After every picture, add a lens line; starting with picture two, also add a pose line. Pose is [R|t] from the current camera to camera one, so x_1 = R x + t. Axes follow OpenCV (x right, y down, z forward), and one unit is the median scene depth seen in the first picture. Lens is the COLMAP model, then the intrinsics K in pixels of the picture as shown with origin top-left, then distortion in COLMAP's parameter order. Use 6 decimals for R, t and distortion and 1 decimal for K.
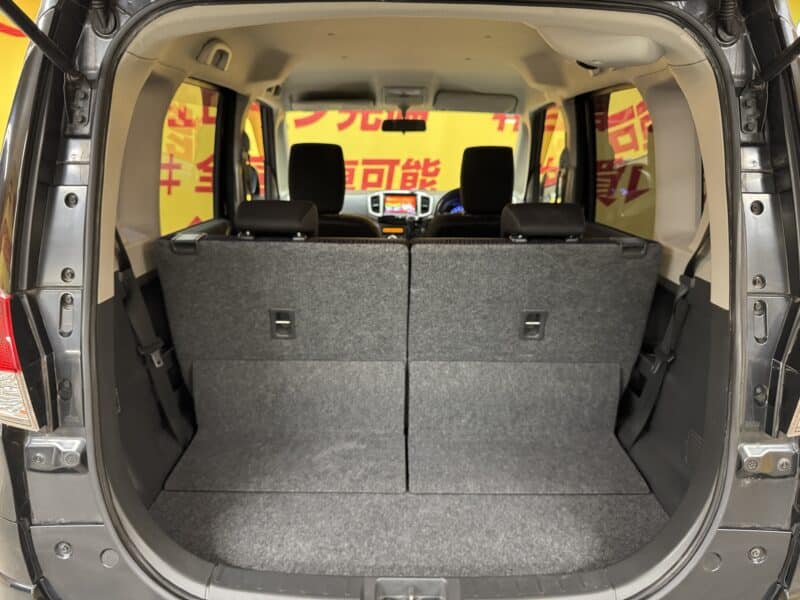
lens RADIAL K [[565.5, 0, 400.0], [0, 565.5, 300.0], [0, 0, 1]] dist [0.006675, 0.003842]
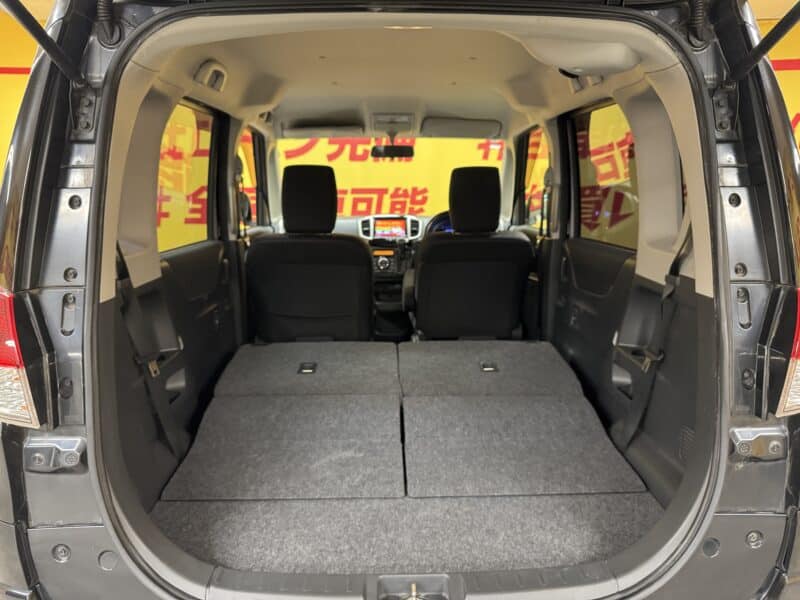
lens RADIAL K [[564.9, 0, 400.0], [0, 564.9, 300.0], [0, 0, 1]] dist [0.009719, 0.001108]
pose [[0.999618, -0.018833, 0.020222, -0.011765], [0.020049, 0.997892, -0.061730, 0.057896], [-0.019017, 0.062112, 0.997888, -0.018892]]
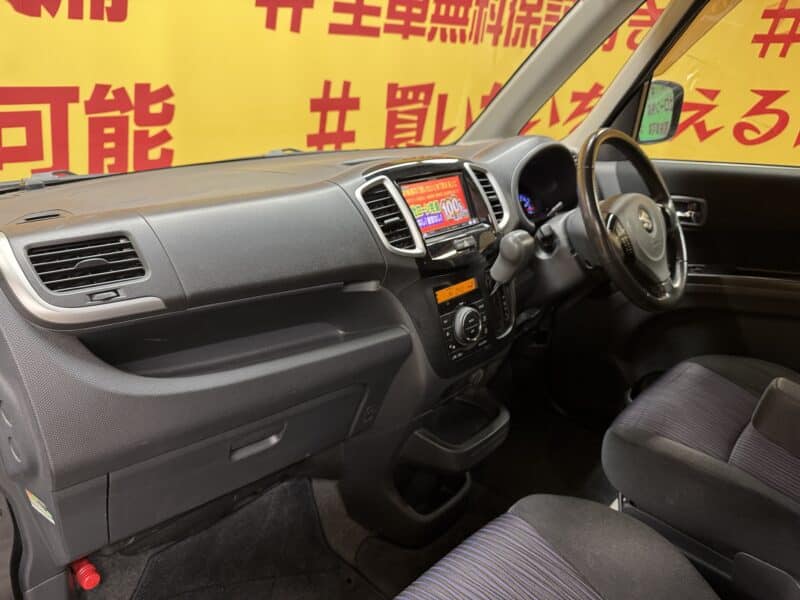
lens RADIAL K [[570.4, 0, 431.6], [0, 570.4, 299.6], [0, 0, 1]] dist [-0.022104, -0.003431]
pose [[0.652518, -0.273472, 0.706706, -0.595282], [0.207996, 0.961426, 0.179993, -0.430662], [-0.728668, 0.029543, 0.684229, 1.932561]]
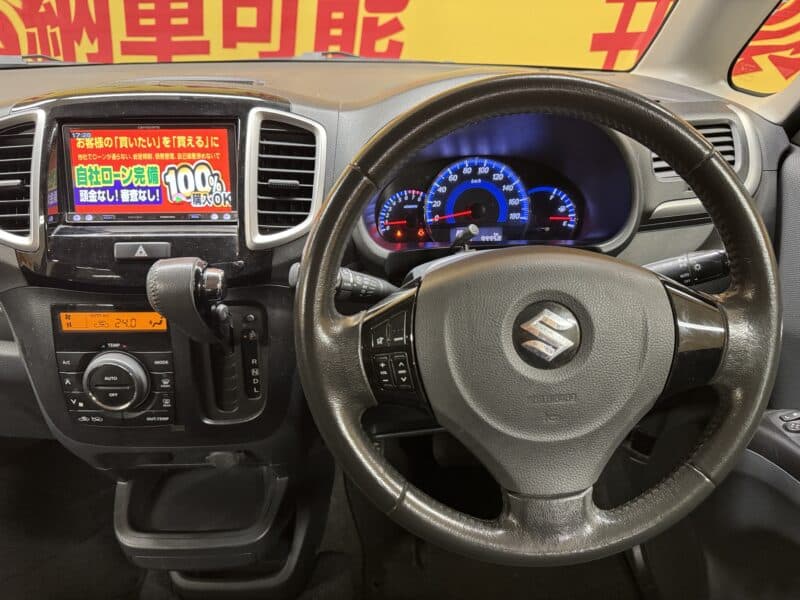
lens RADIAL K [[581.3, 0, 400.0], [0, 581.3, 300.0], [0, 0, 1]] dist [0.002549, -0.003214]
pose [[0.999539, -0.027869, 0.012022, 0.188978], [0.024200, 0.970831, 0.238540, -0.420542], [-0.018320, -0.238139, 0.971058, 1.977565]]
